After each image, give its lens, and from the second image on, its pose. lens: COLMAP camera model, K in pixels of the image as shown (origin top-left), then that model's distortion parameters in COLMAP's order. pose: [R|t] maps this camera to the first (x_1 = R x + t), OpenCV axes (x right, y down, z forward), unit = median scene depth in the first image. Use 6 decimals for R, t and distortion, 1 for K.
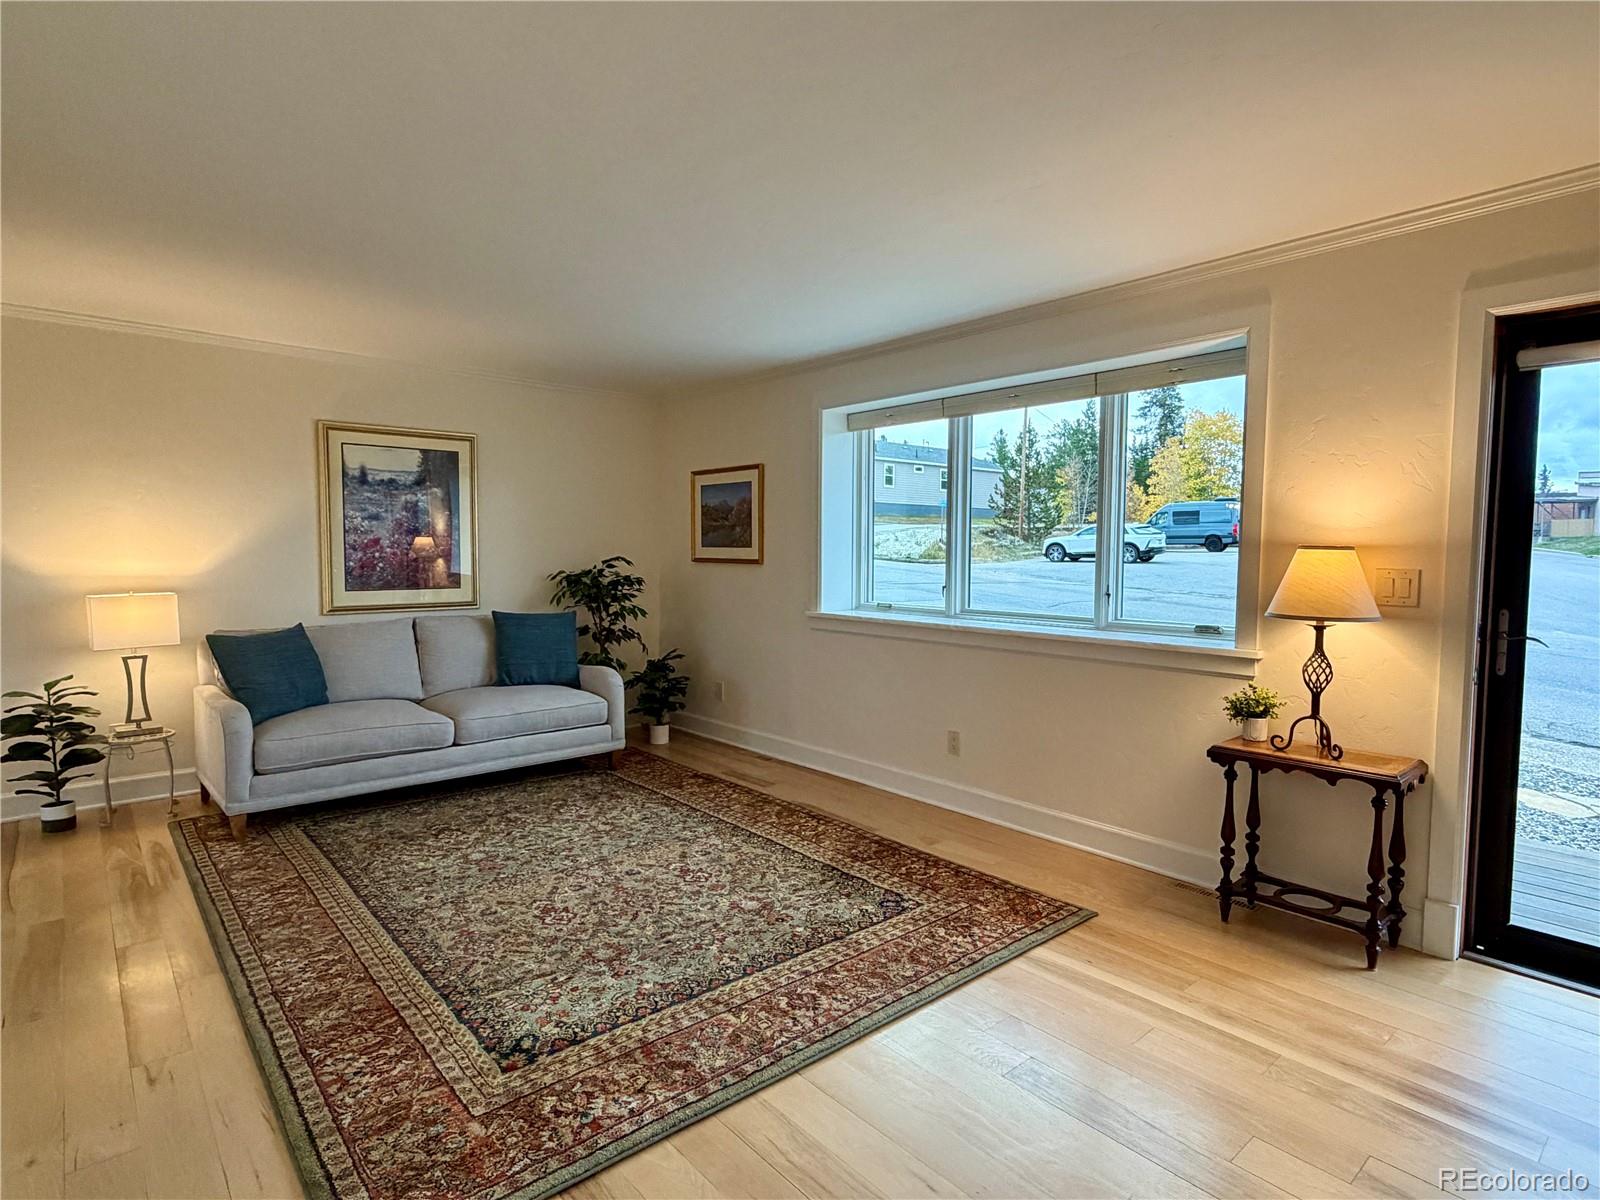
lens RADIAL K [[840.2, 0, 807.3], [0, 840.2, 603.9], [0, 0, 1]] dist [-0.000040, -0.001088]
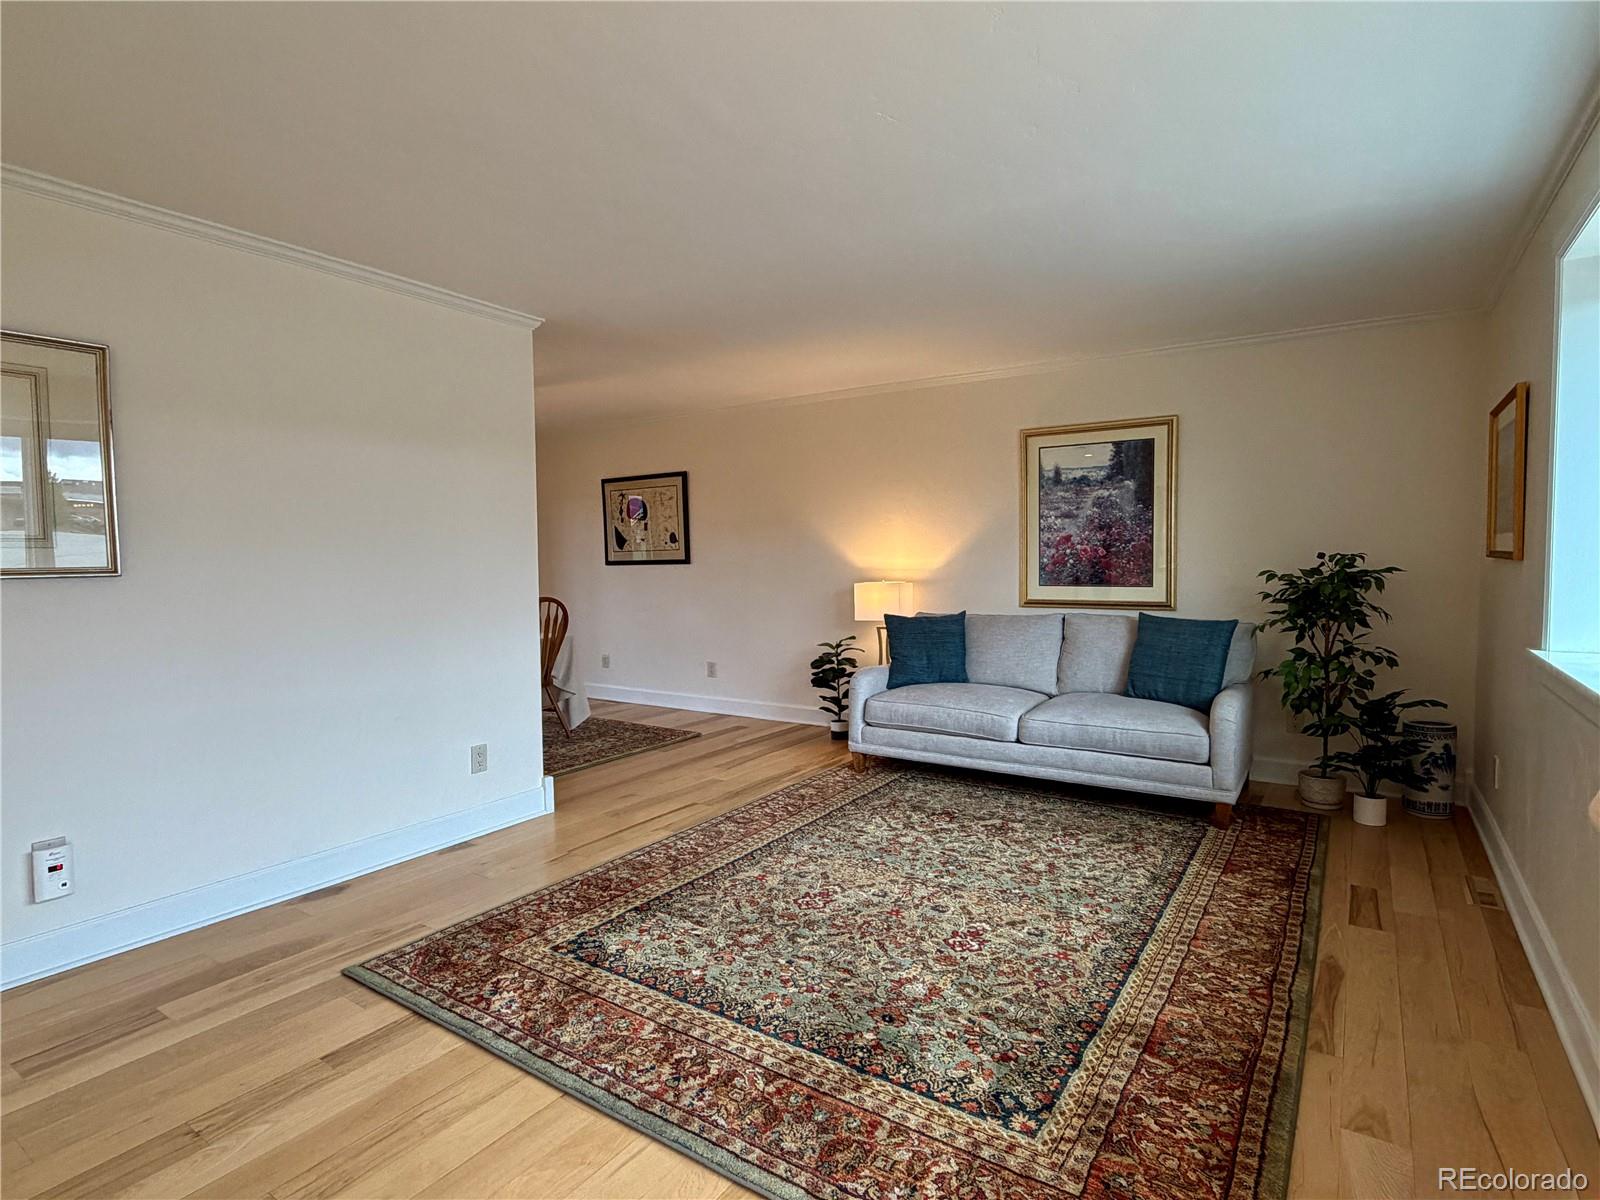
lens RADIAL K [[840.2, 0, 806.6], [0, 840.2, 600.5], [0, 0, 1]] dist [-0.000040, -0.001088]
pose [[0.258953, 0.044974, -0.964842, 0.545862], [-0.049612, 0.998216, 0.033215, -0.022703], [0.964615, 0.039266, 0.260722, 0.576235]]
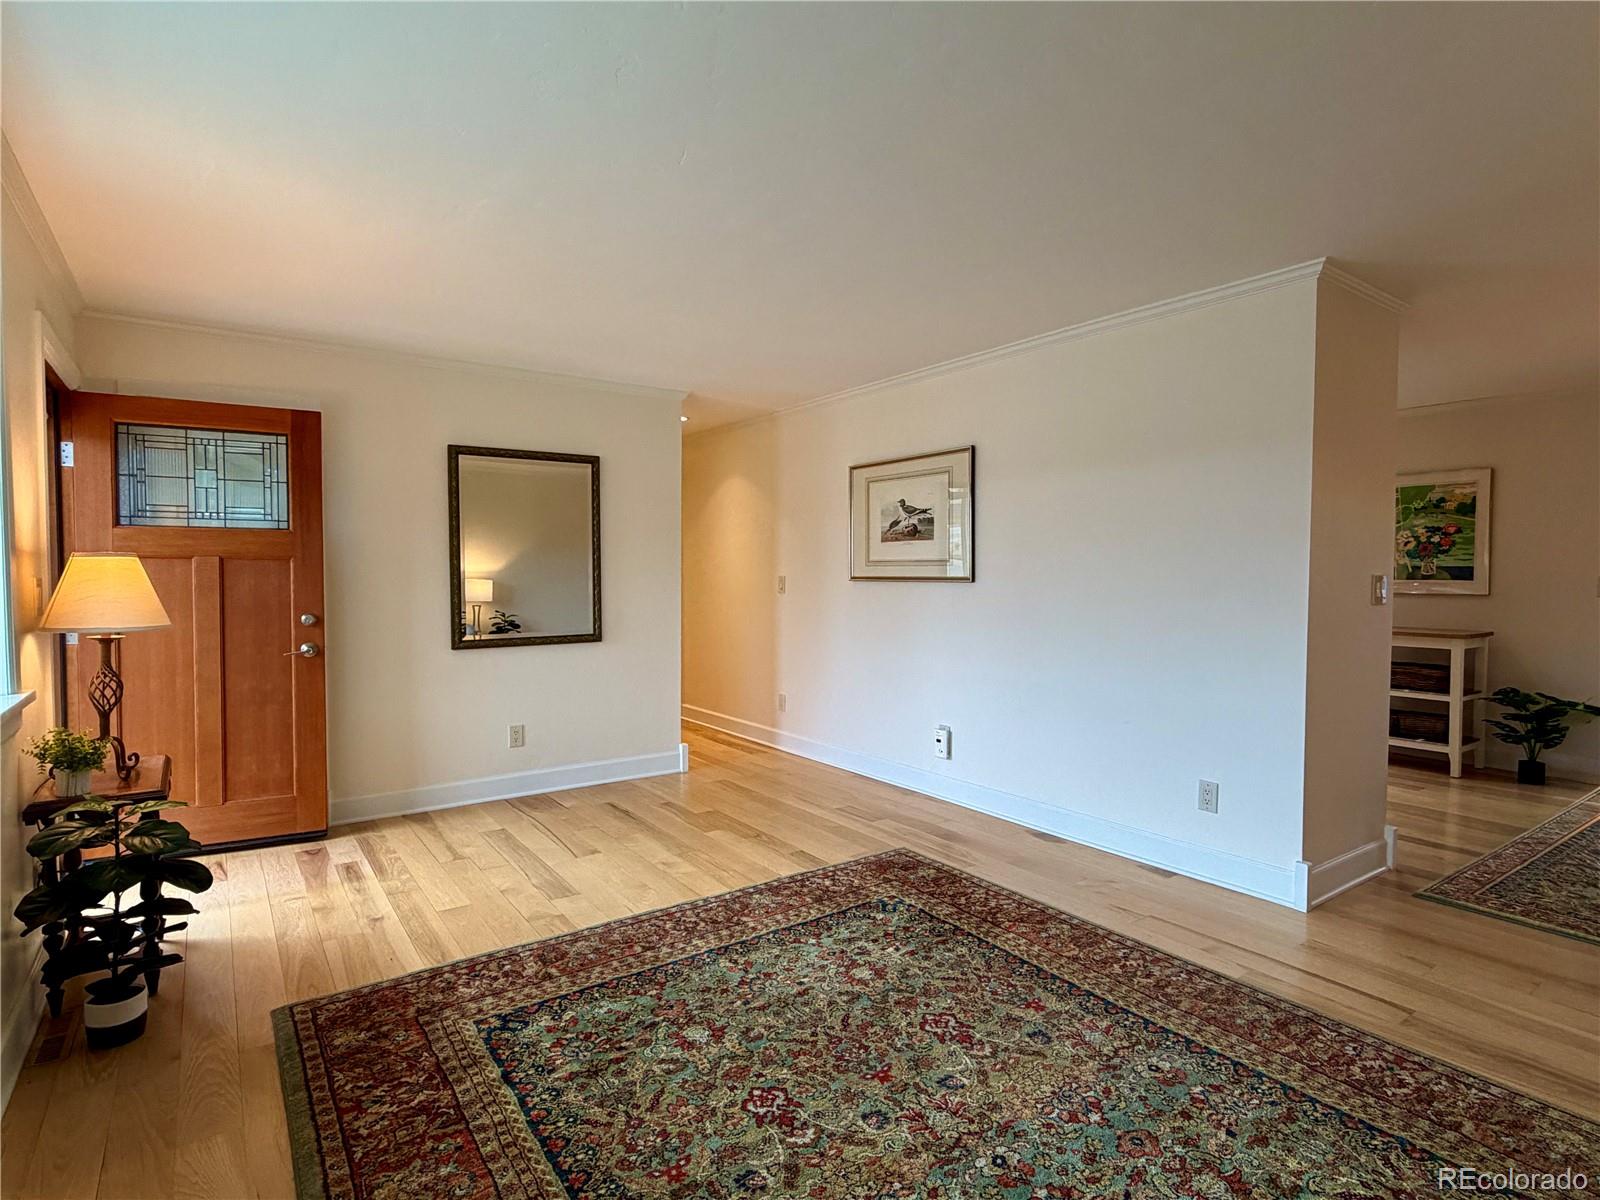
lens RADIAL K [[840.2, 0, 784.3], [0, 840.2, 605.6], [0, 0, 1]] dist [-0.000040, -0.001088]
pose [[-0.992212, -0.010913, 0.124082, -0.196685], [0.001994, 0.994636, 0.103420, -0.081980], [-0.124545, 0.102861, -0.986868, 1.422966]]
